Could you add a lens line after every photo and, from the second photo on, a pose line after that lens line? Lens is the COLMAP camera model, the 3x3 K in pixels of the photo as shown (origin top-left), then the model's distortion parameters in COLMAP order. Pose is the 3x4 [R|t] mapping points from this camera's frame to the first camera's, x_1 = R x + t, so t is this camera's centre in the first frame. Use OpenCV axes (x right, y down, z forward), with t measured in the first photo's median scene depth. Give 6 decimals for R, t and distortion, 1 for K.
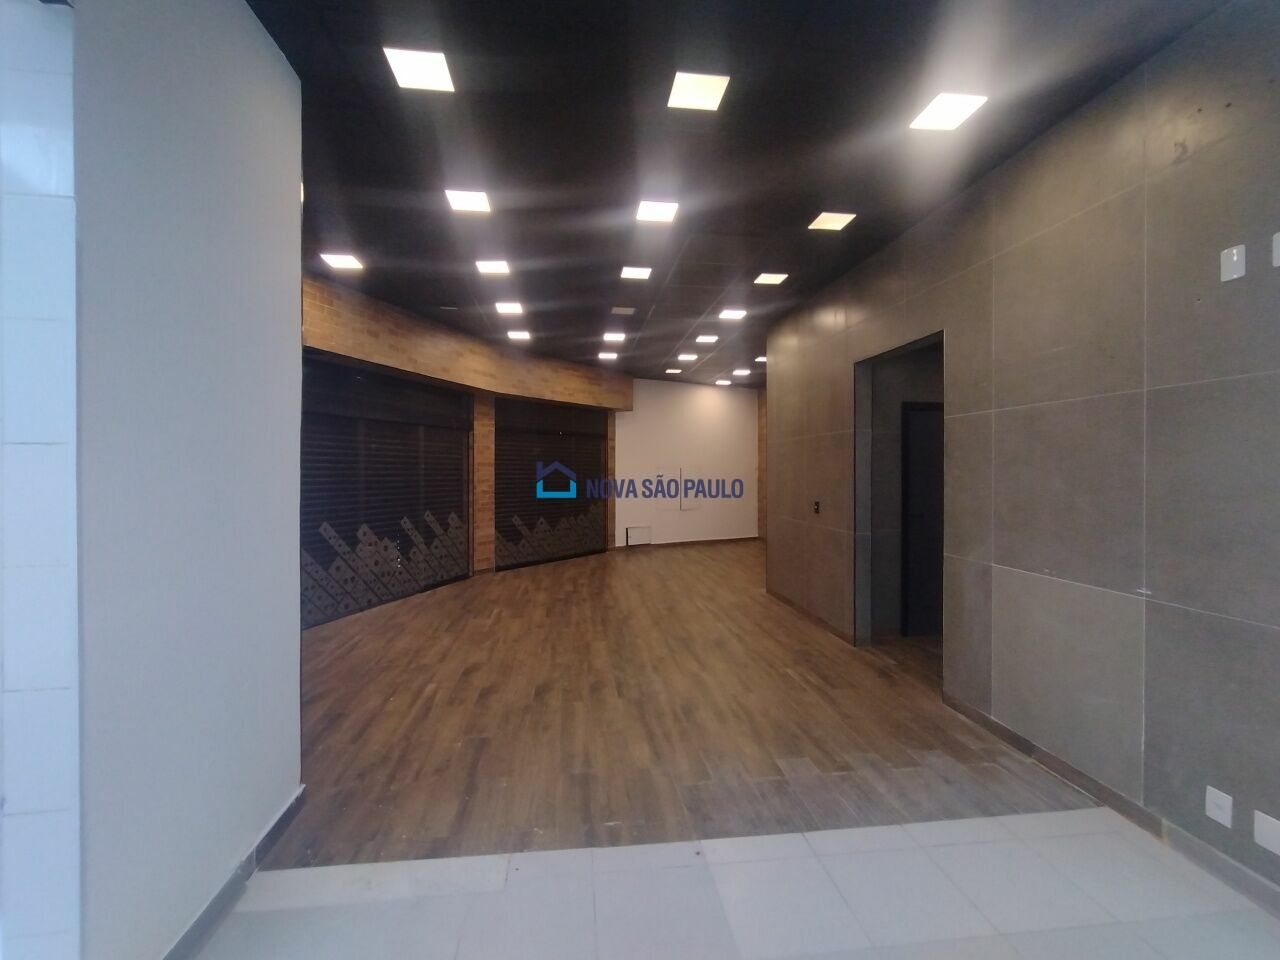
lens RADIAL K [[588.9, 0, 639.8], [0, 588.9, 460.6], [0, 0, 1]] dist [0.004647, 0.000106]
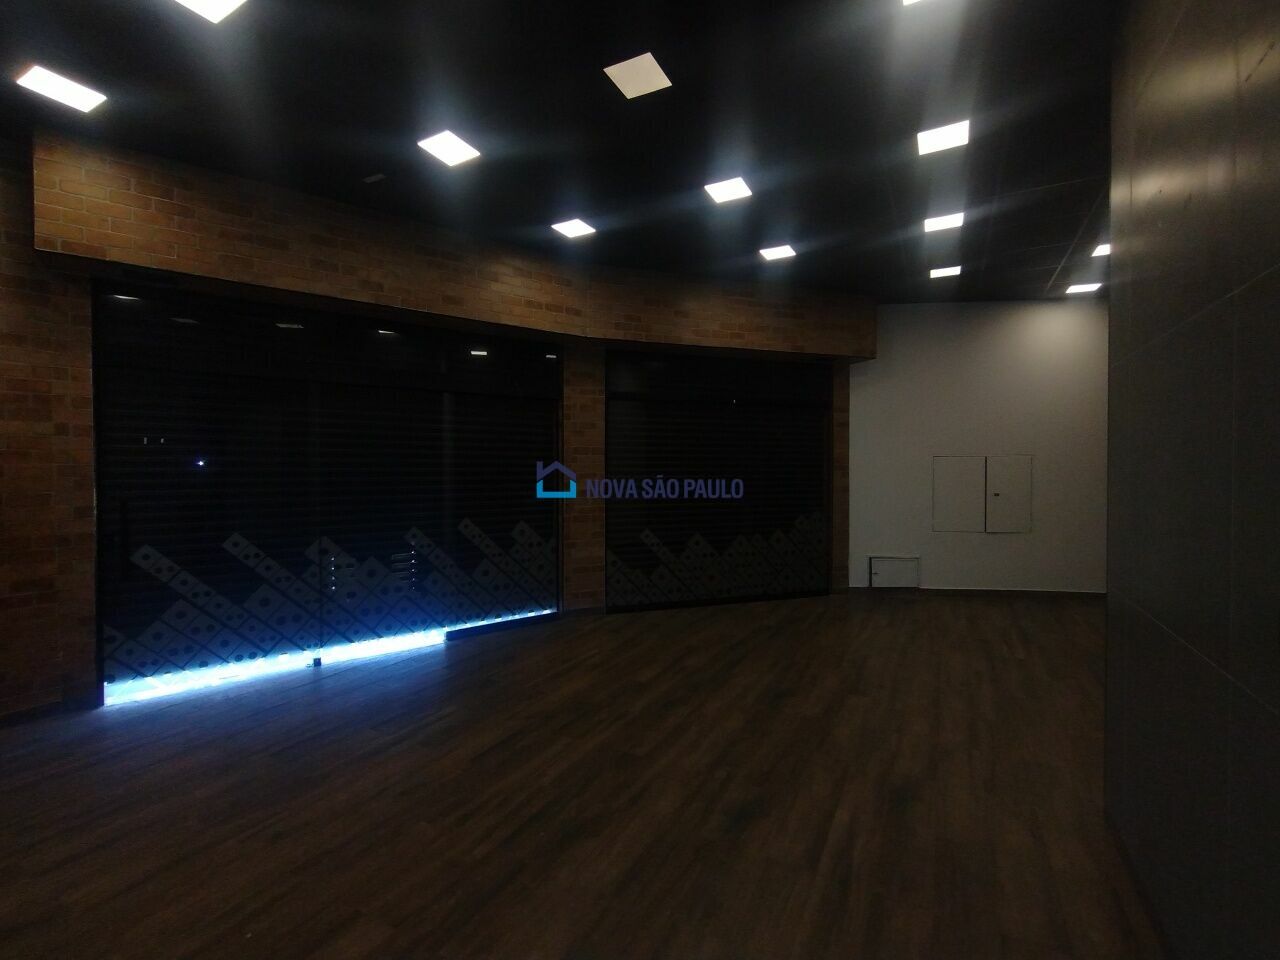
lens RADIAL K [[588.9, 0, 639.8], [0, 588.9, 460.6], [0, 0, 1]] dist [0.004647, 0.000106]
pose [[0.823546, 0.015756, -0.567030, 0.148395], [-0.000117, 0.999619, 0.027606, -0.000748], [0.567249, -0.022668, 0.823234, 0.454733]]
